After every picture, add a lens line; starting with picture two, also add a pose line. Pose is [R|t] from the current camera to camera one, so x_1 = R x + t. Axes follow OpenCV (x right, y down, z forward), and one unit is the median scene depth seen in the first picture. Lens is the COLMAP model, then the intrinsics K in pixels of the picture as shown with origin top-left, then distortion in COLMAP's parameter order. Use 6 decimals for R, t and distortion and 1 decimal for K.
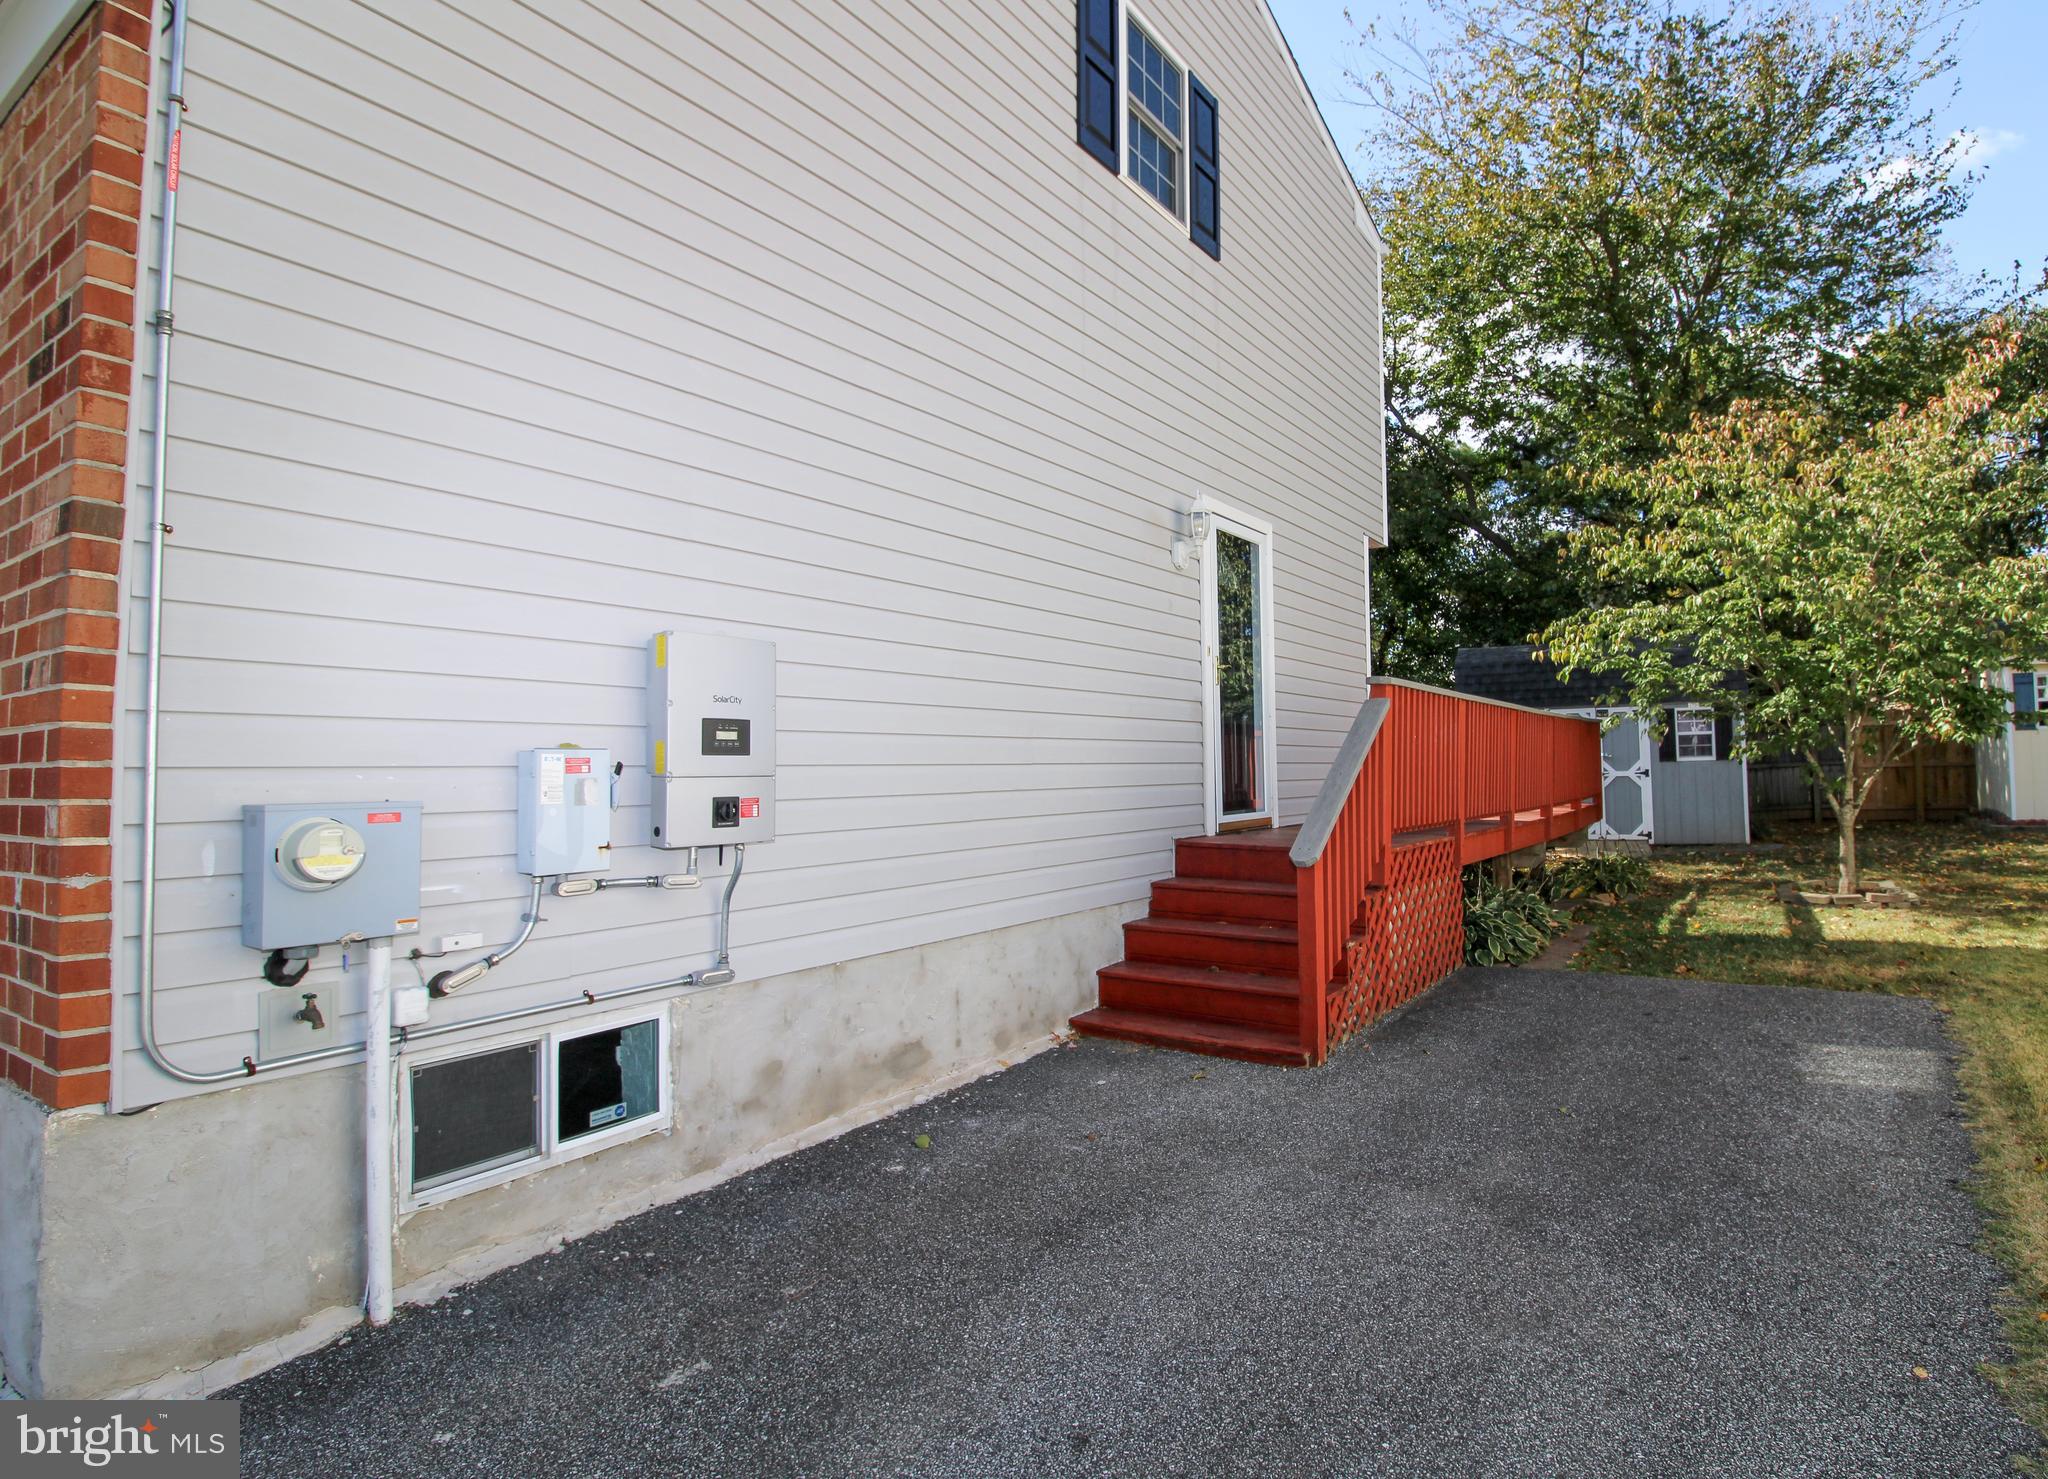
lens RADIAL K [[1084.4, 0, 1022.5], [0, 1084.4, 736.2], [0, 0, 1]] dist [0.002976, -0.000017]
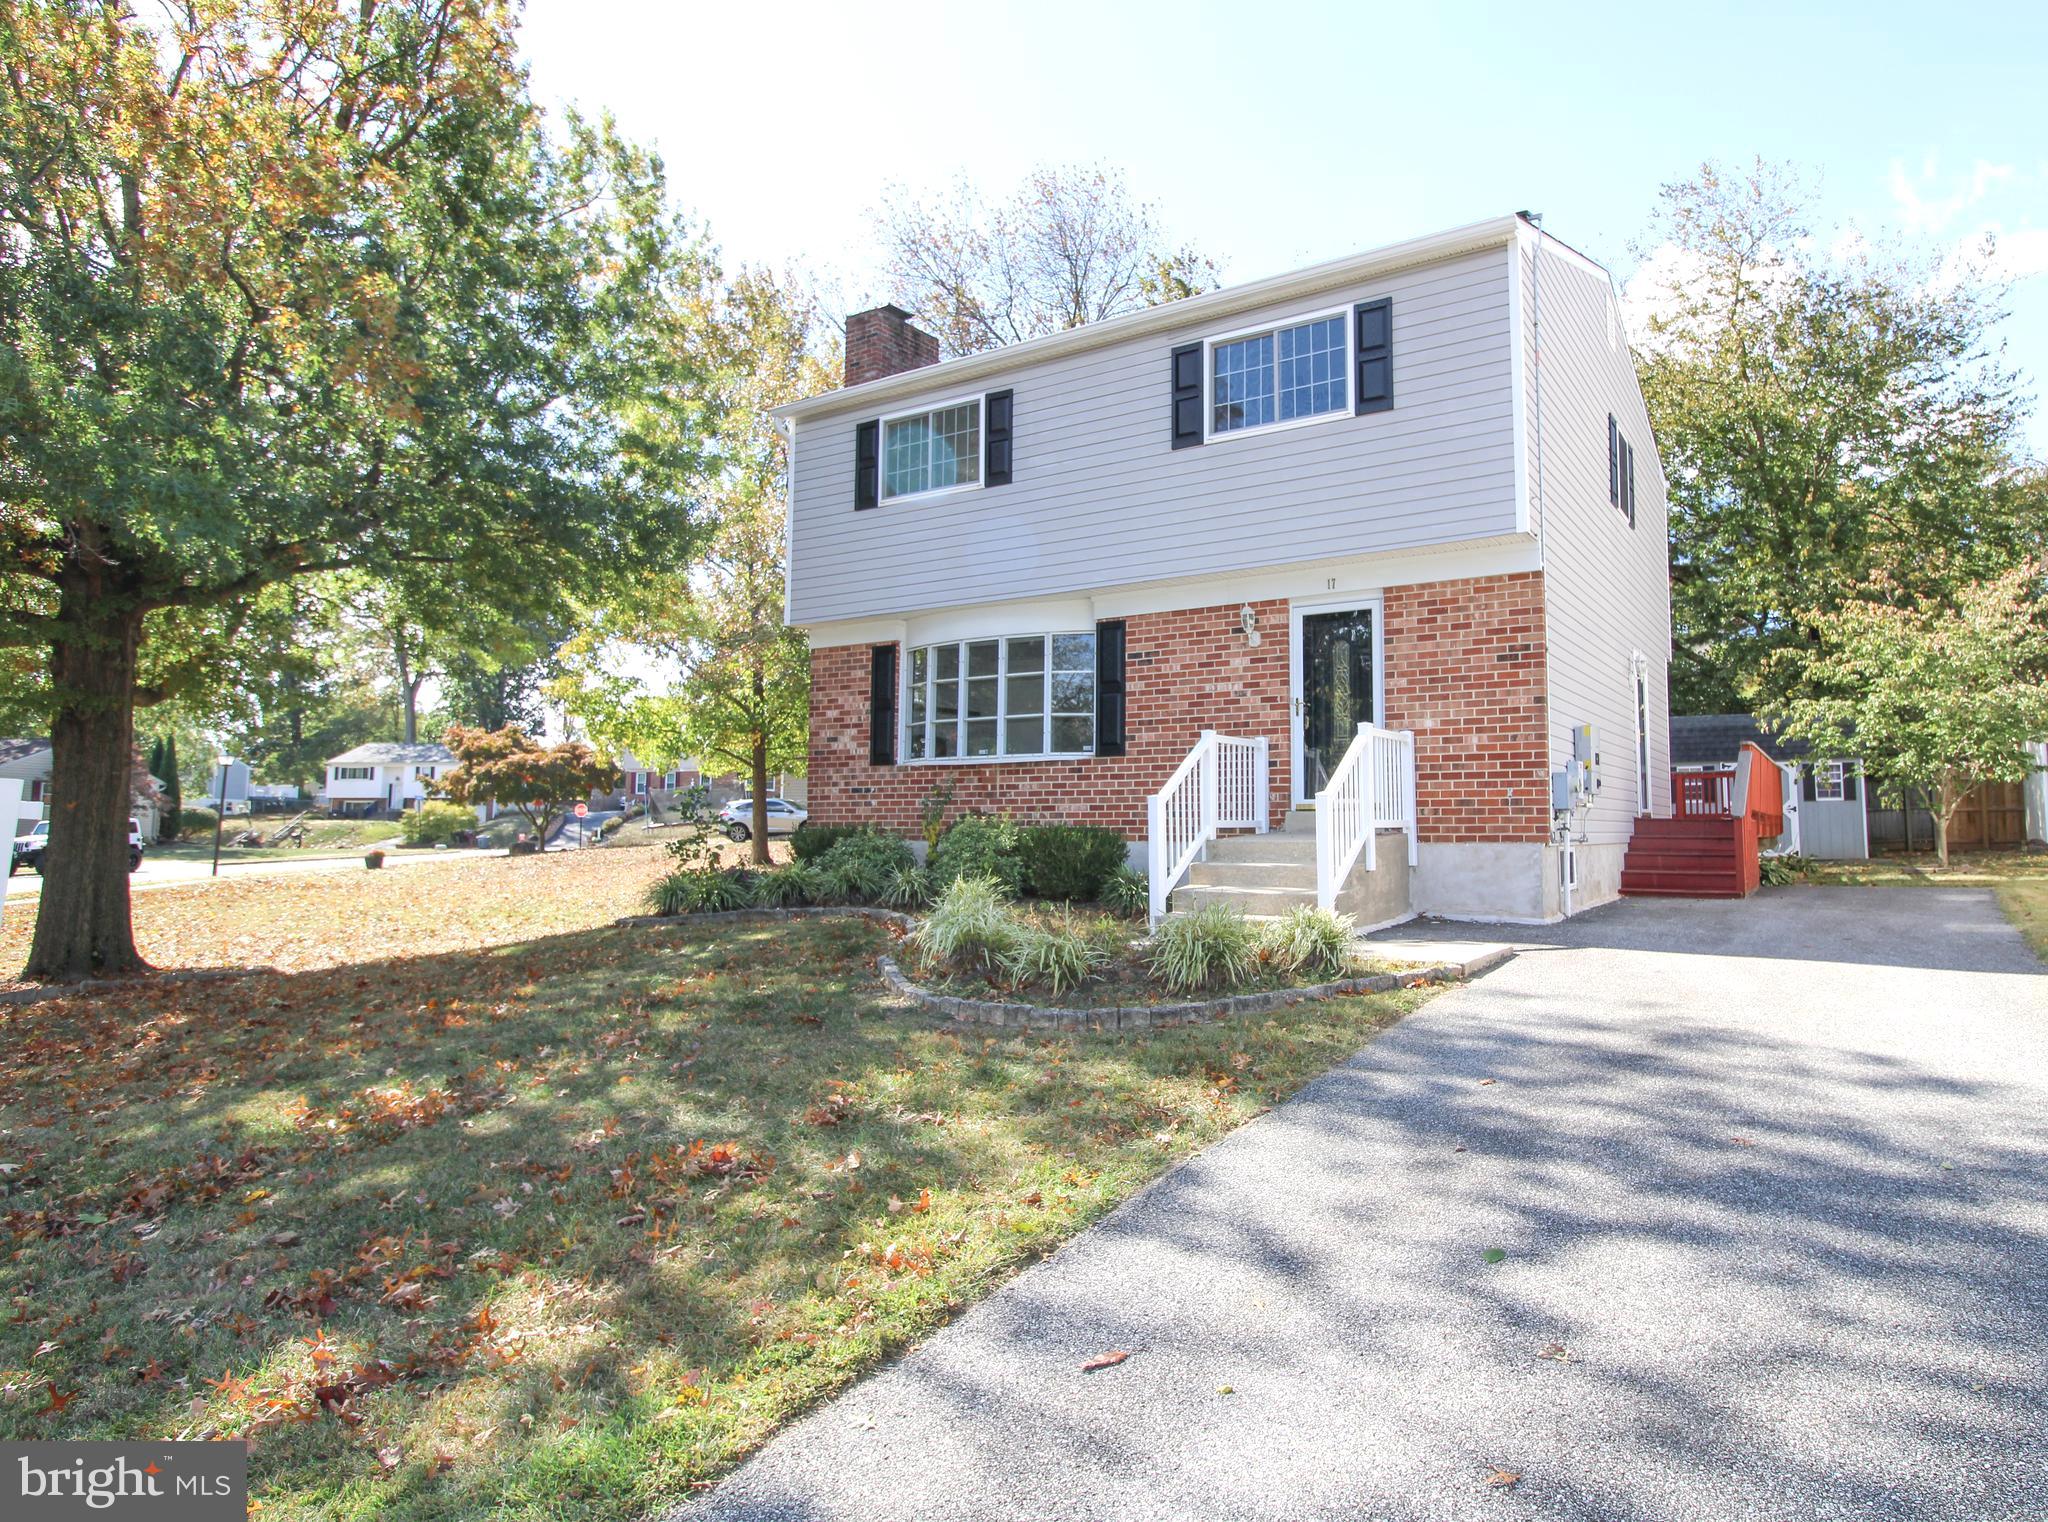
lens RADIAL K [[1241.7, 0, 1024.7], [0, 1241.7, 753.0], [0, 0, 1]] dist [-0.034441, -0.000561]
pose [[0.999576, 0.025841, 0.013438, -0.530404], [-0.025584, 0.999492, -0.018980, 0.024796], [-0.013922, 0.018628, 0.999730, -0.665762]]
